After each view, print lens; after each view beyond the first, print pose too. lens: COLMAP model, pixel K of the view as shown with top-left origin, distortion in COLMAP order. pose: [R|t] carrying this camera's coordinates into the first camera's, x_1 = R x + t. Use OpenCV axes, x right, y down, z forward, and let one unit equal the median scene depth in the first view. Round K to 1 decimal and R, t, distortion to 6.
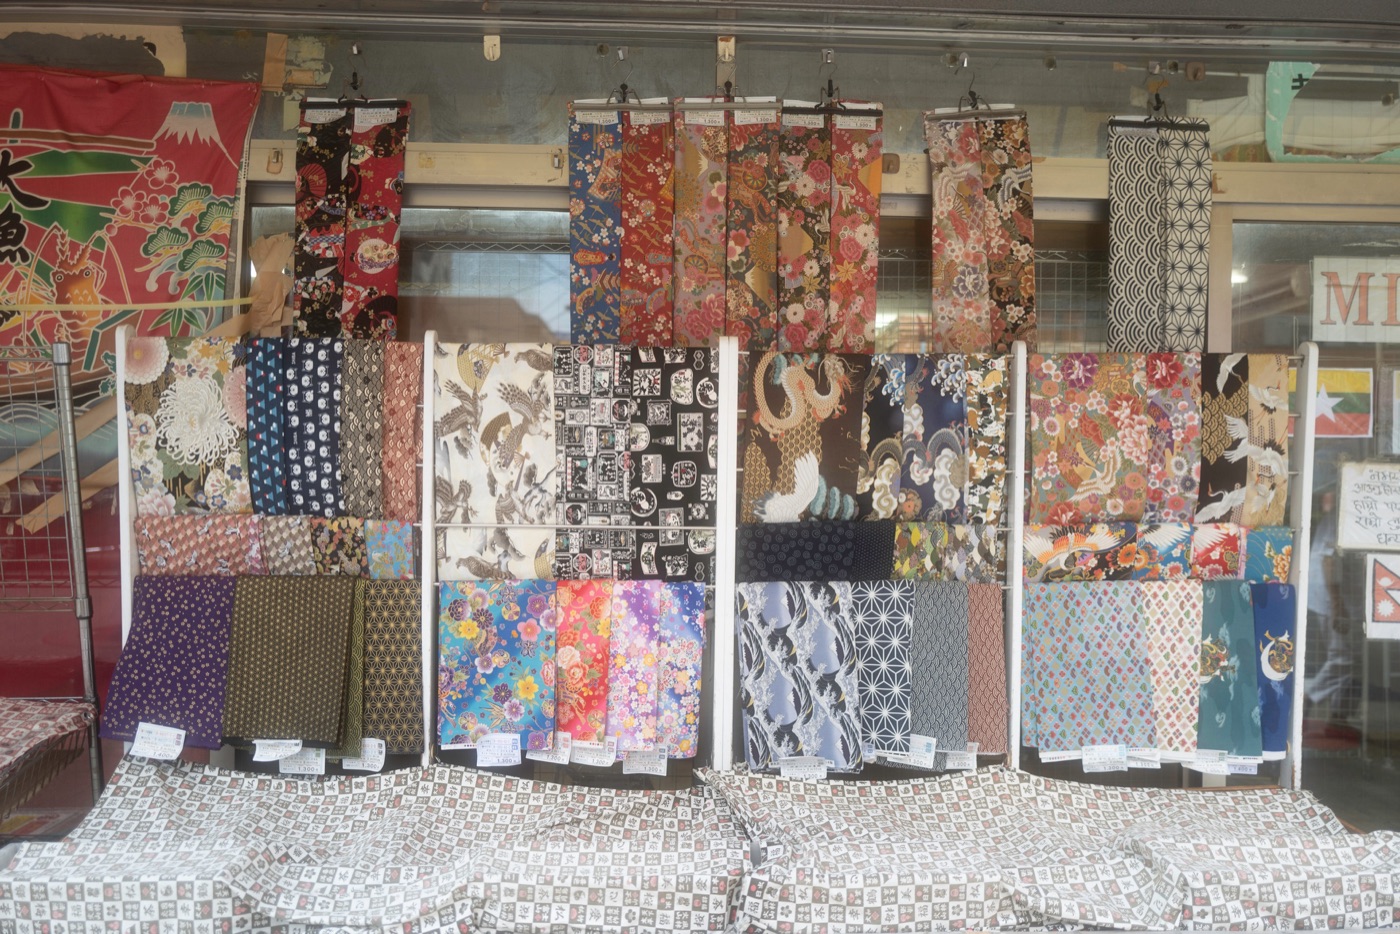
lens RADIAL K [[1046.3, 0, 702.6], [0, 1046.3, 466.5], [0, 0, 1]] dist [-0.026700, 0.040742]
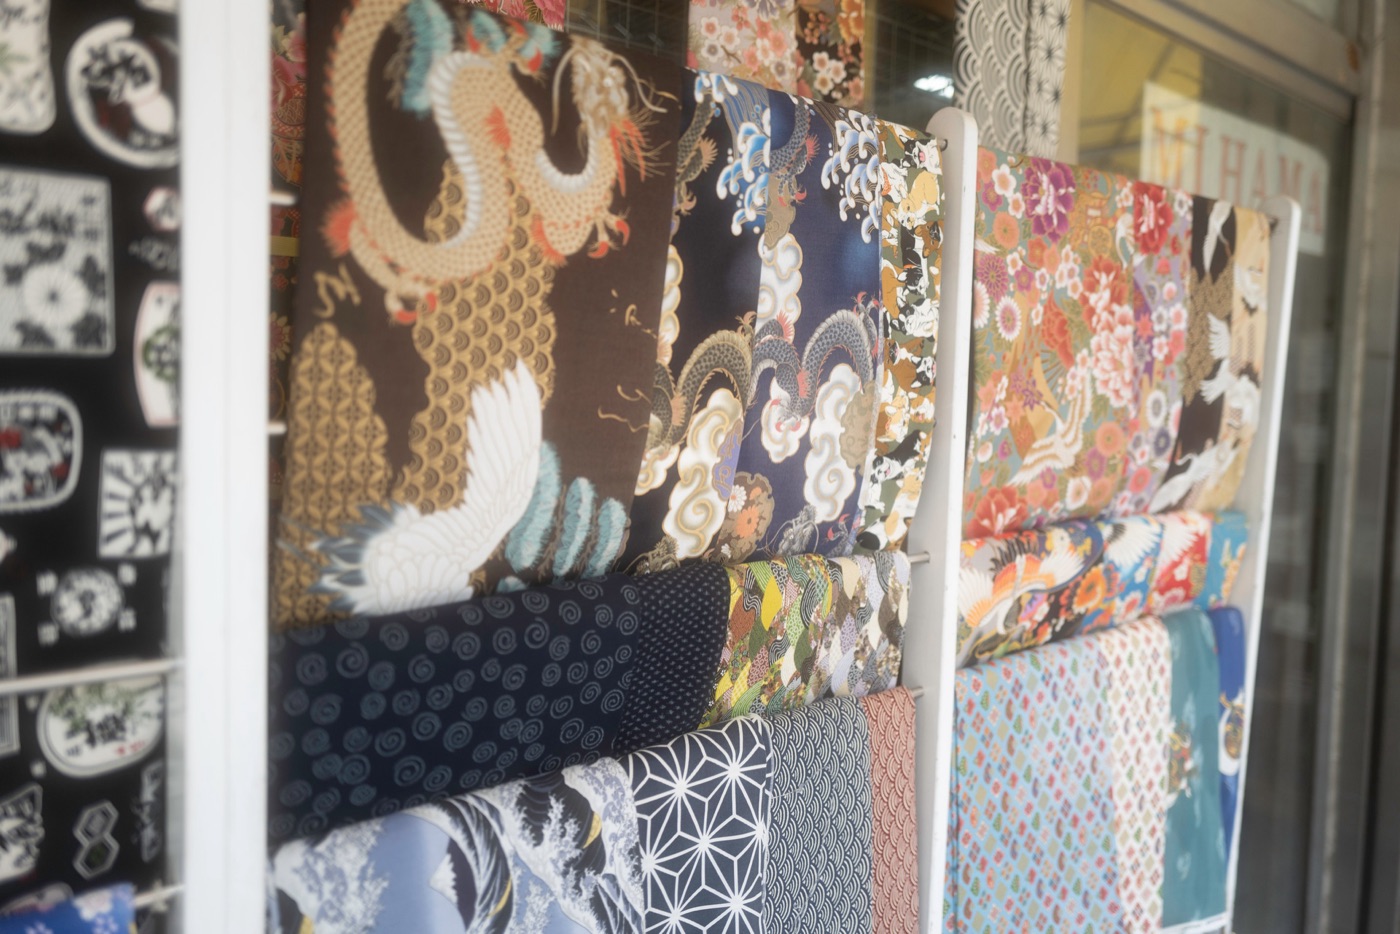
lens RADIAL K [[1046.3, 0, 703.0], [0, 1046.3, 467.3], [0, 0, 1]] dist [-0.026700, 0.040742]
pose [[0.795647, -0.036268, 0.604674, -0.035160], [-0.014278, 0.996806, 0.078575, -0.009024], [-0.605592, -0.071152, 0.792588, 0.727410]]
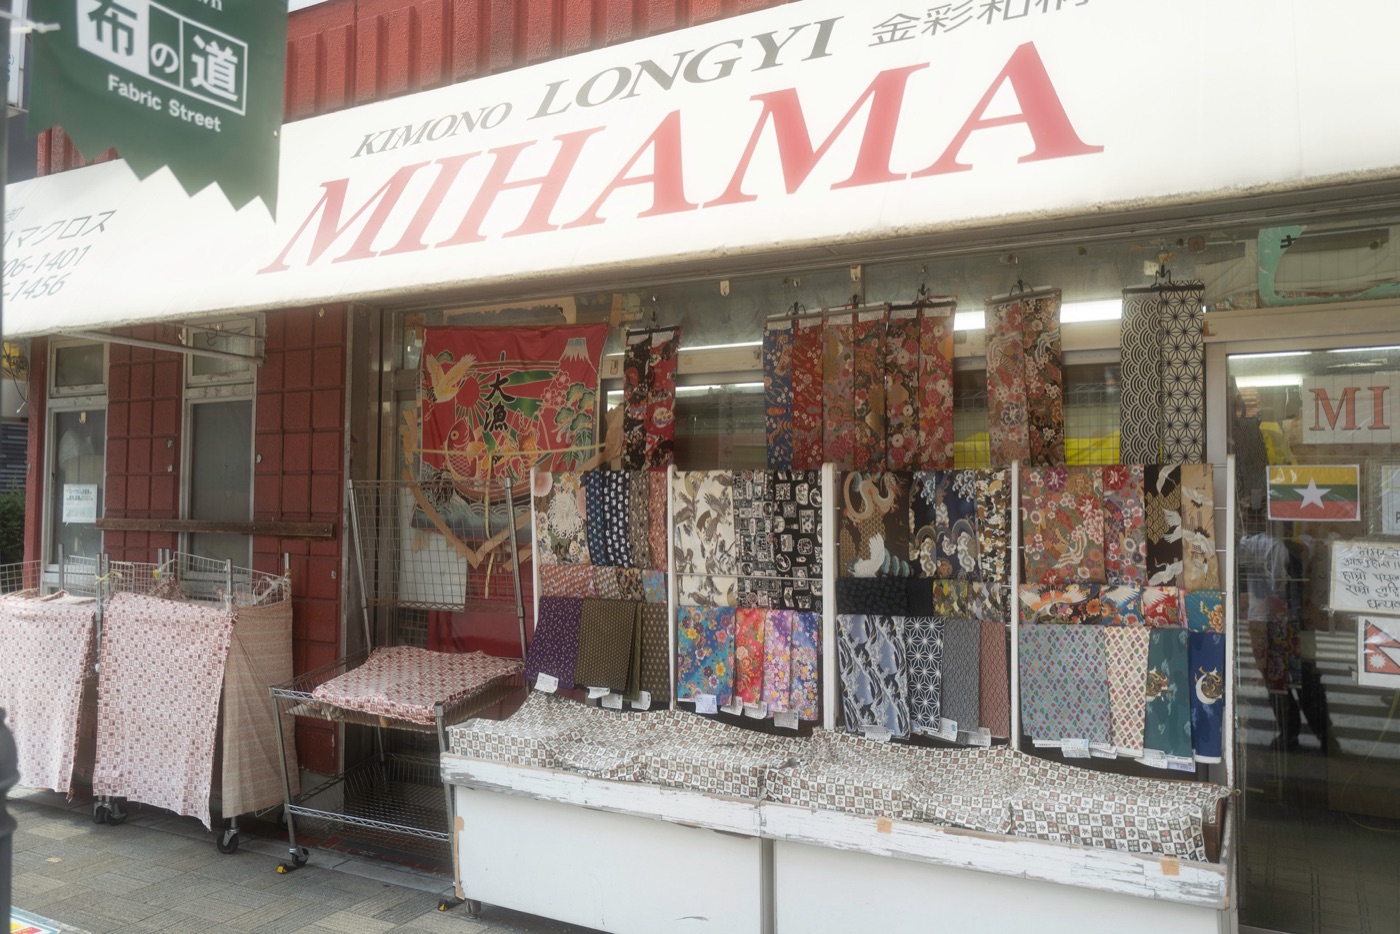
lens RADIAL K [[1046.3, 0, 710.3], [0, 1046.3, 467.5], [0, 0, 1]] dist [-0.026700, 0.040742]
pose [[0.869515, -0.024331, -0.493307, 0.665239], [0.005259, 0.999185, -0.040012, -0.052056], [0.493879, 0.032197, 0.868934, -0.512741]]
